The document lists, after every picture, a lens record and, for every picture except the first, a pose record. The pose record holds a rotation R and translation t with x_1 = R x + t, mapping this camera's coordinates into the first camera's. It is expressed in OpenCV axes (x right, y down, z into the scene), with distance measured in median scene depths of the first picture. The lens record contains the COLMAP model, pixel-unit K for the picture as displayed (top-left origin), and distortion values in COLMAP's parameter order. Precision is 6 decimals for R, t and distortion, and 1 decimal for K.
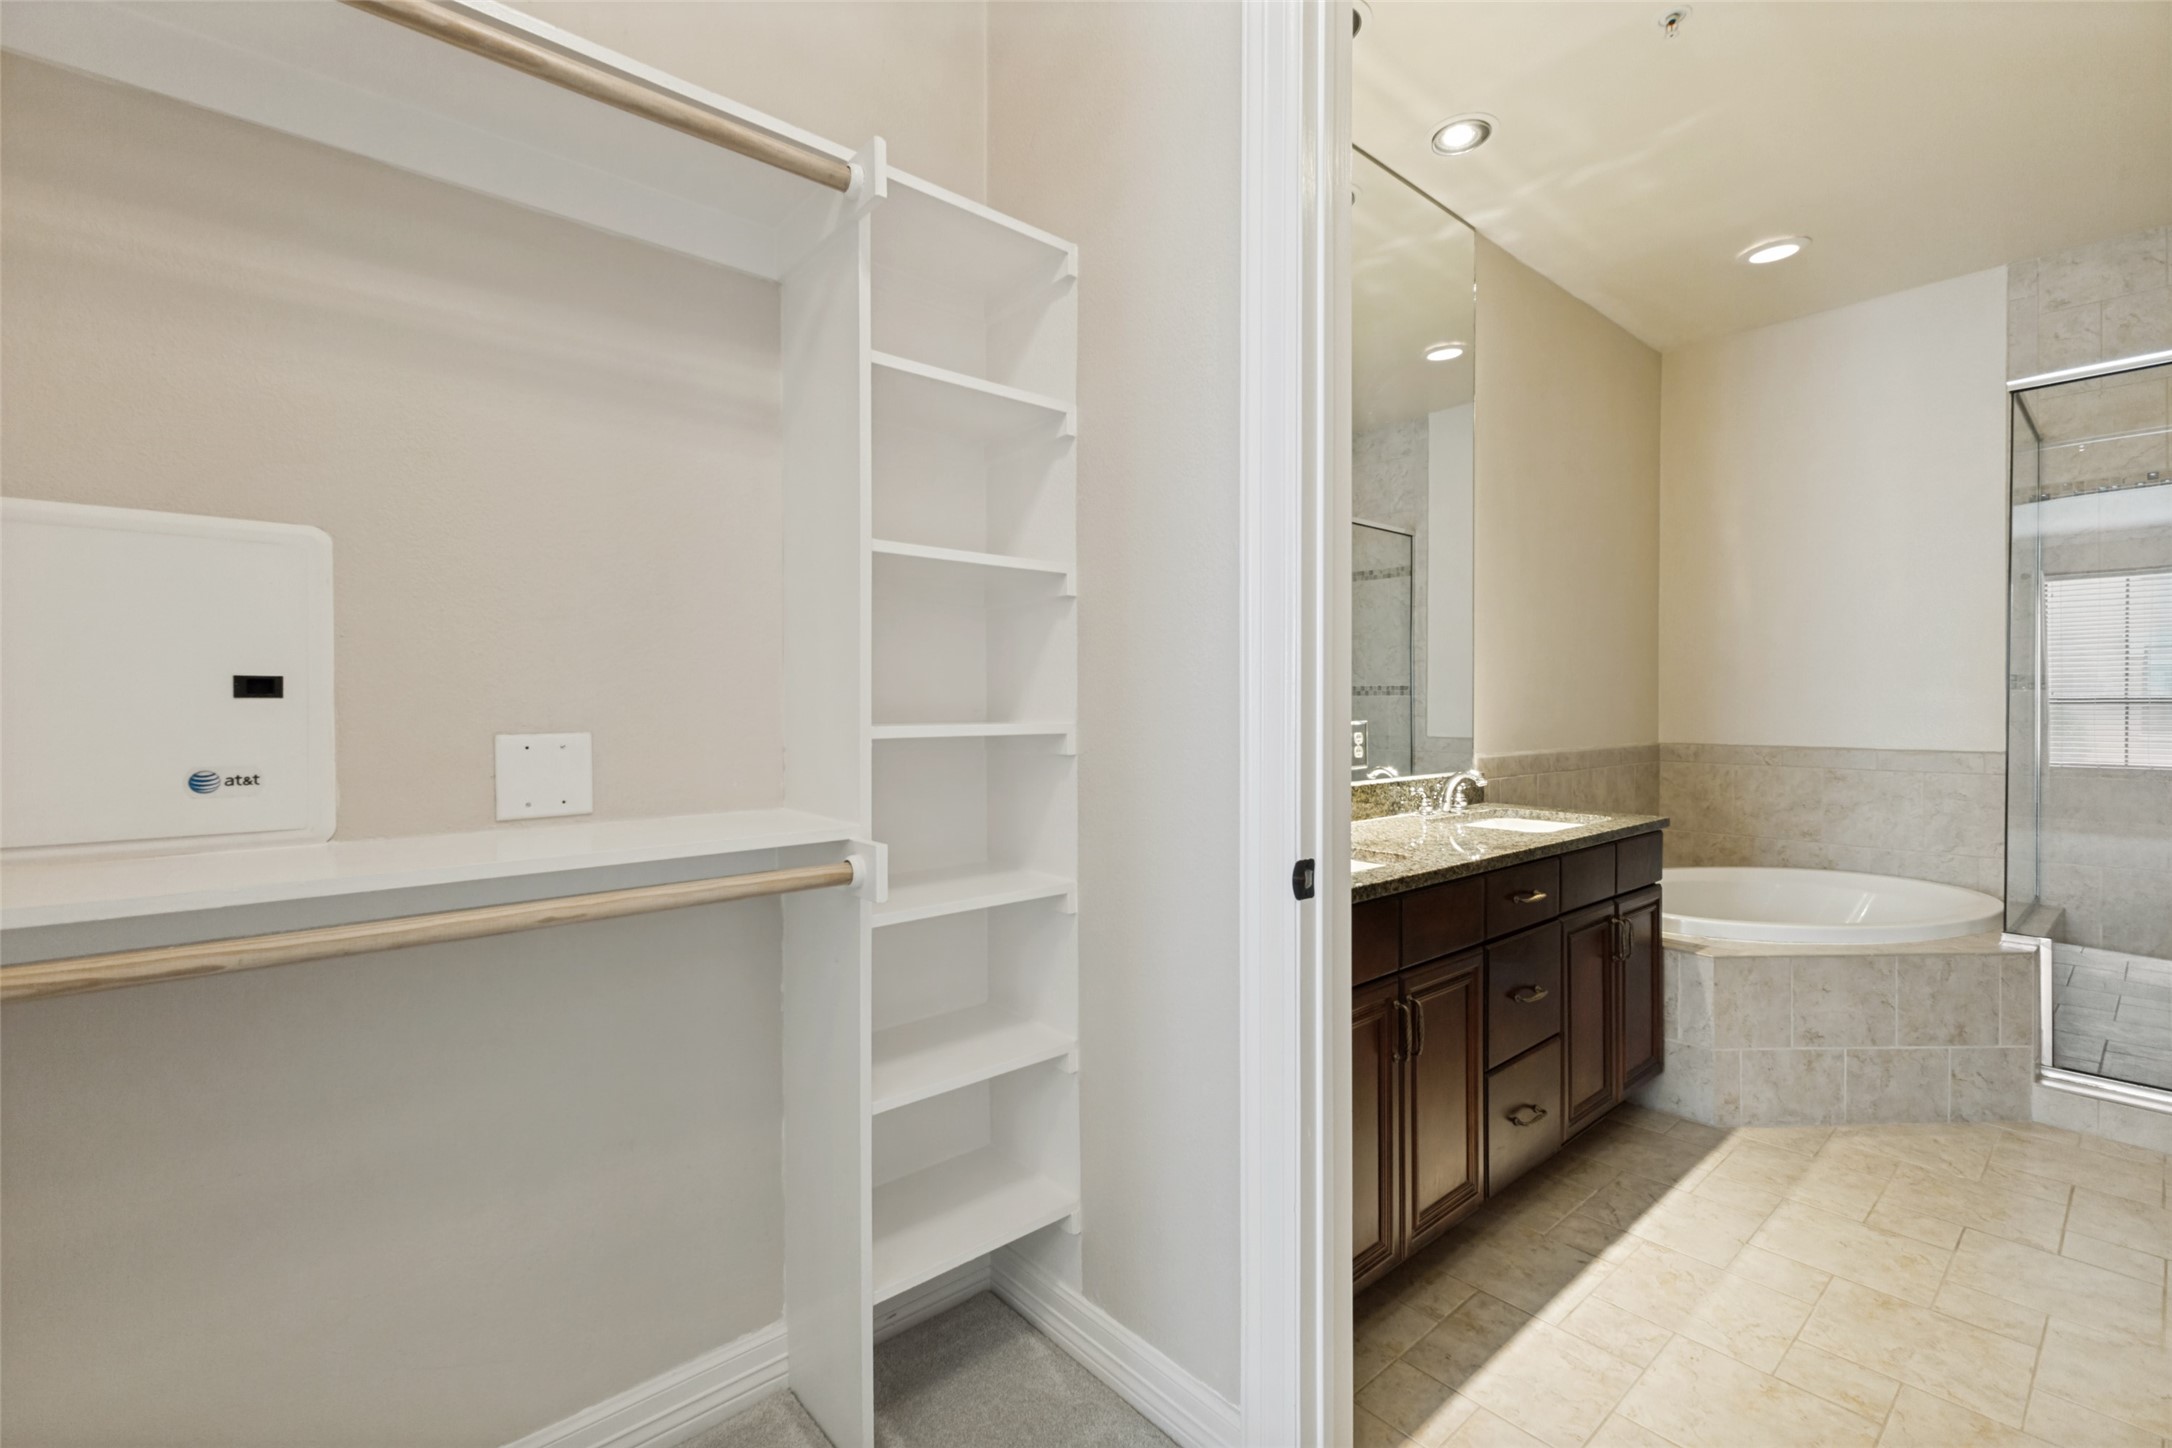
lens RADIAL K [[953.9, 0, 1081.5], [0, 953.9, 715.3], [0, 0, 1]] dist [0.012555, -0.003021]
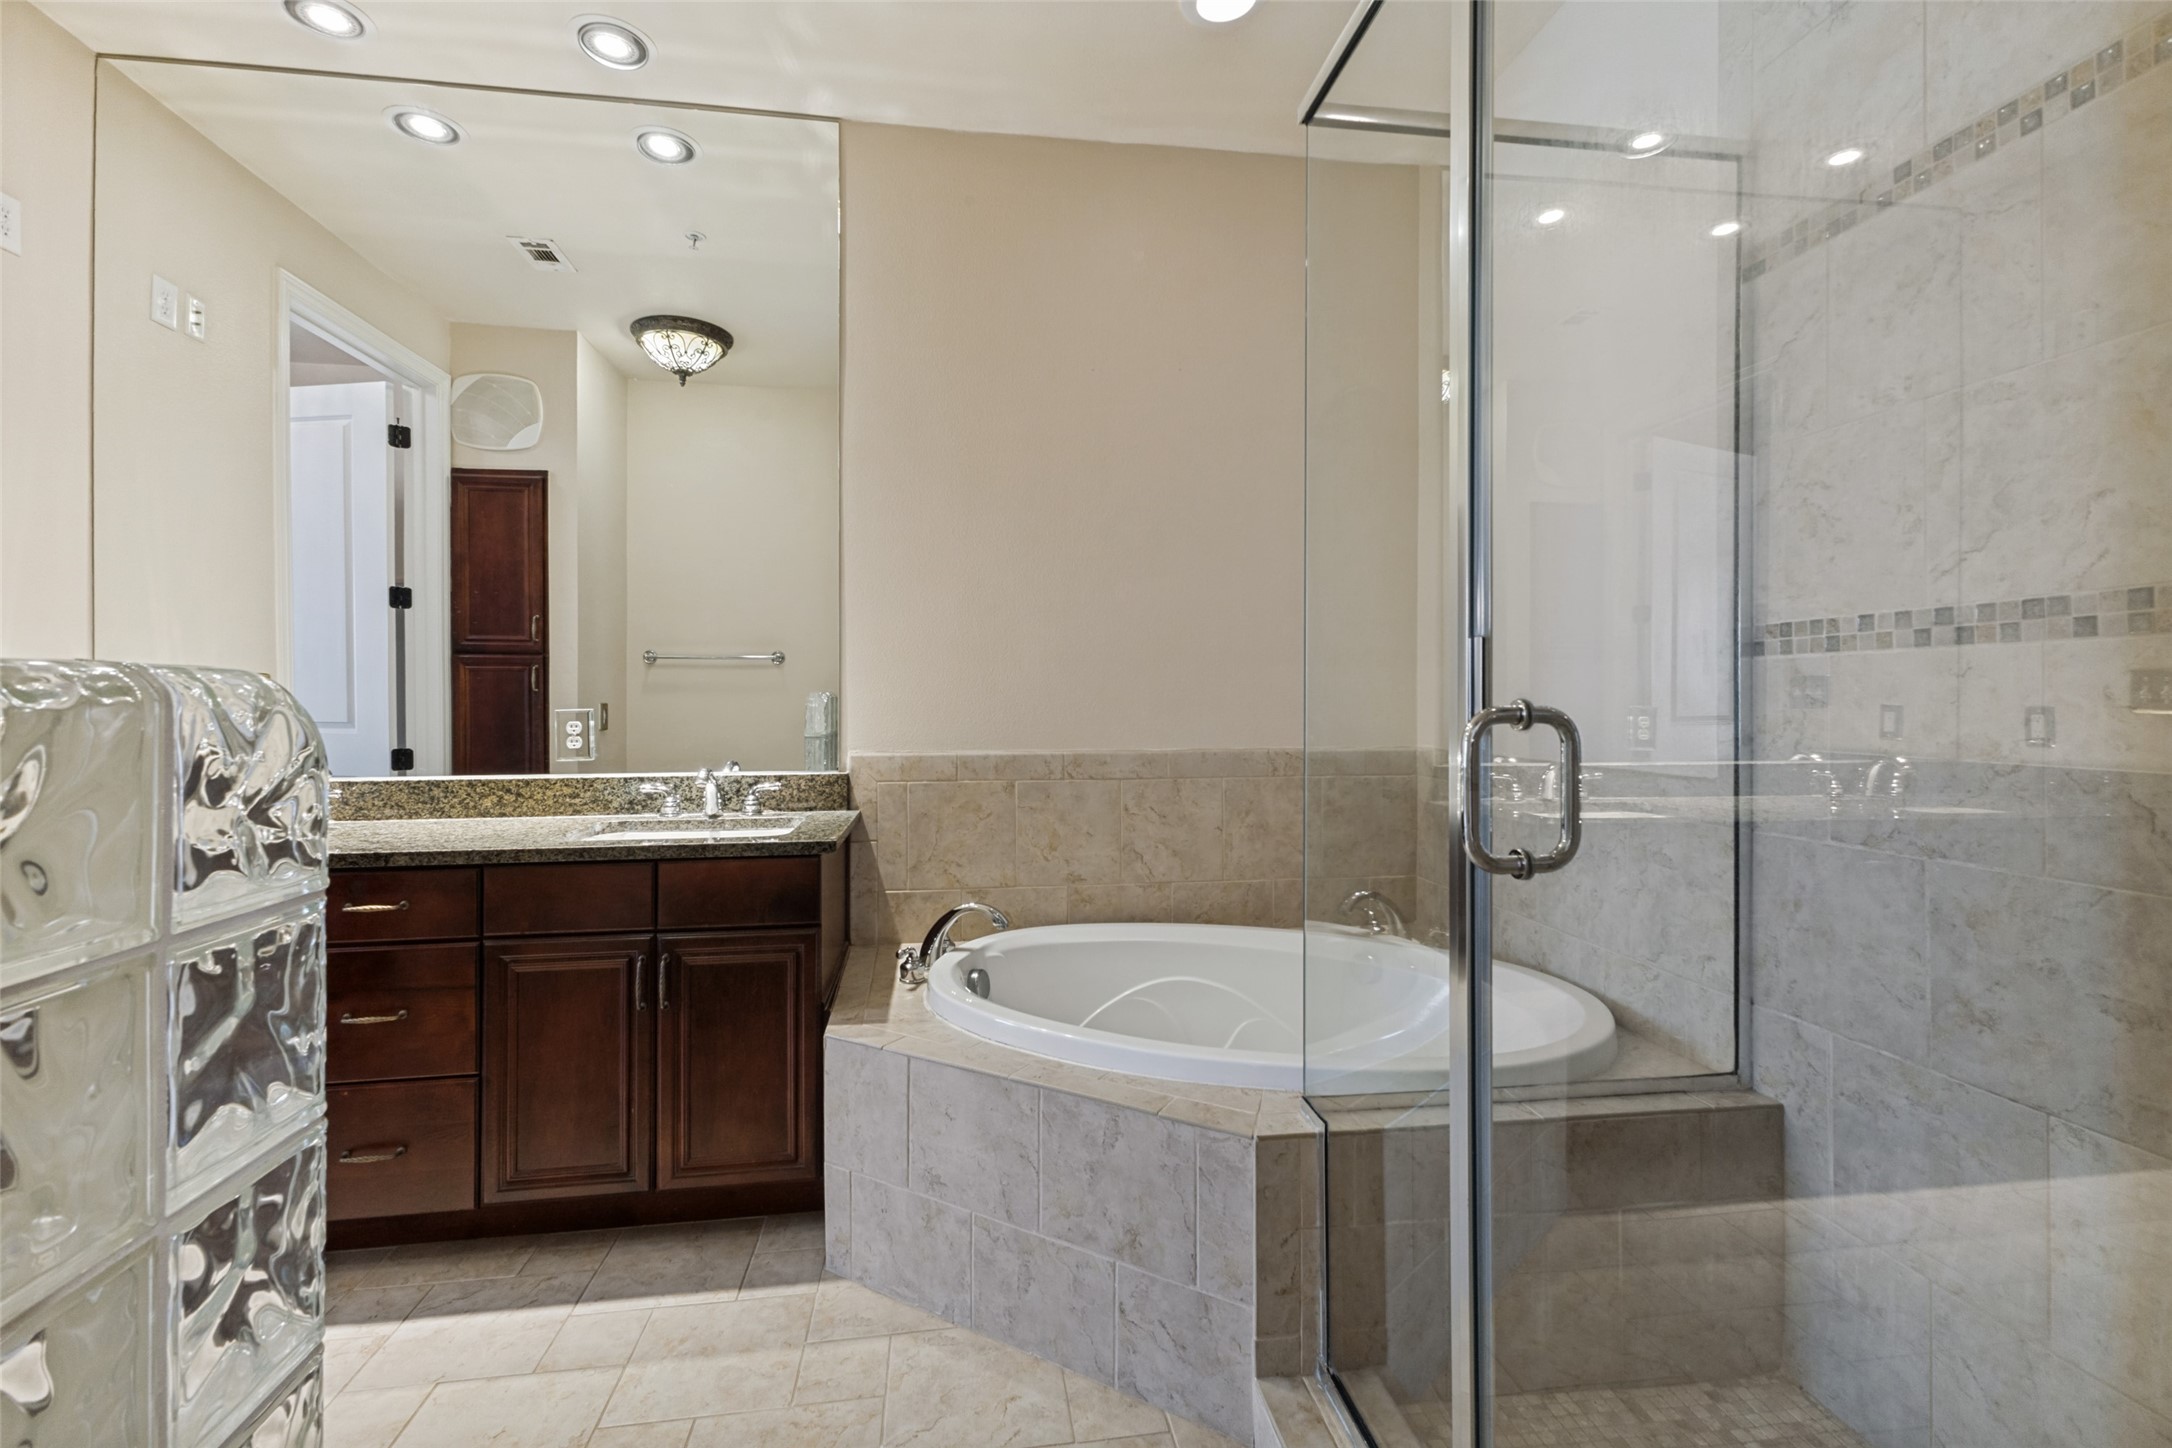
lens RADIAL K [[953.9, 0, 1081.5], [0, 953.9, 702.0], [0, 0, 1]] dist [0.012555, -0.003021]
pose [[0.839406, 0.001998, -0.543501, 1.156030], [-0.004927, 0.999980, -0.003934, 0.000230], [0.543482, 0.005980, 0.839399, 0.467542]]
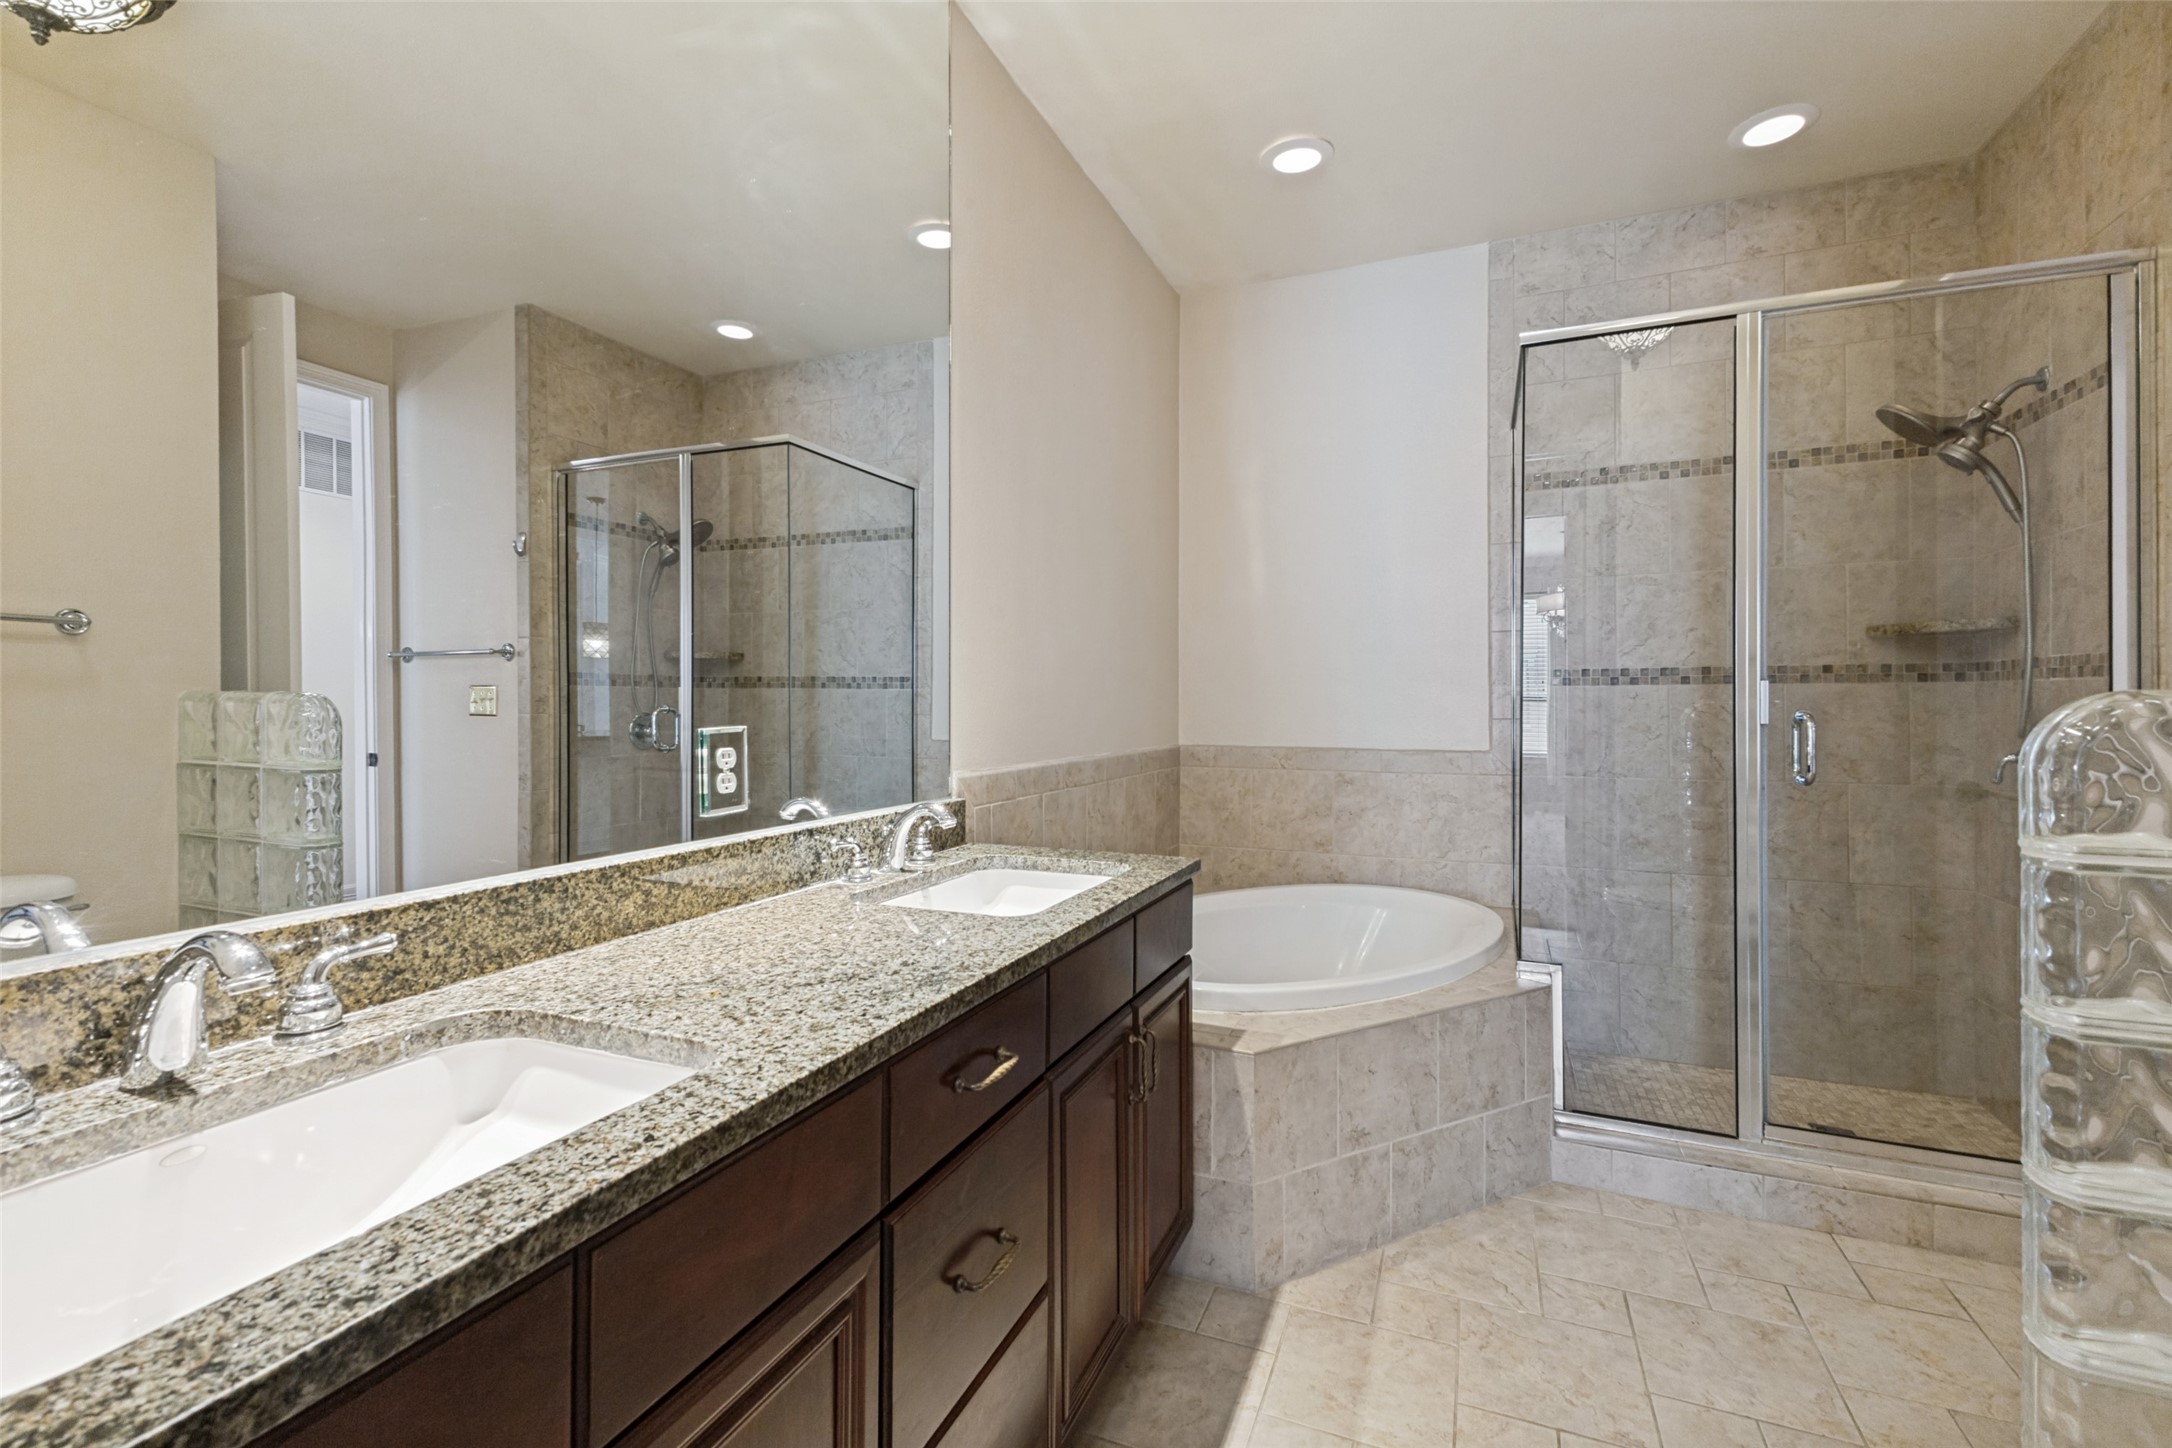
lens RADIAL K [[953.9, 0, 1097.8], [0, 953.9, 705.9], [0, 0, 1]] dist [0.012555, -0.003021]
pose [[0.892629, 0.001271, 0.450790, 0.222874], [0.001554, 0.999981, -0.005895, -0.002298], [-0.450789, 0.005963, 0.892611, 0.394963]]
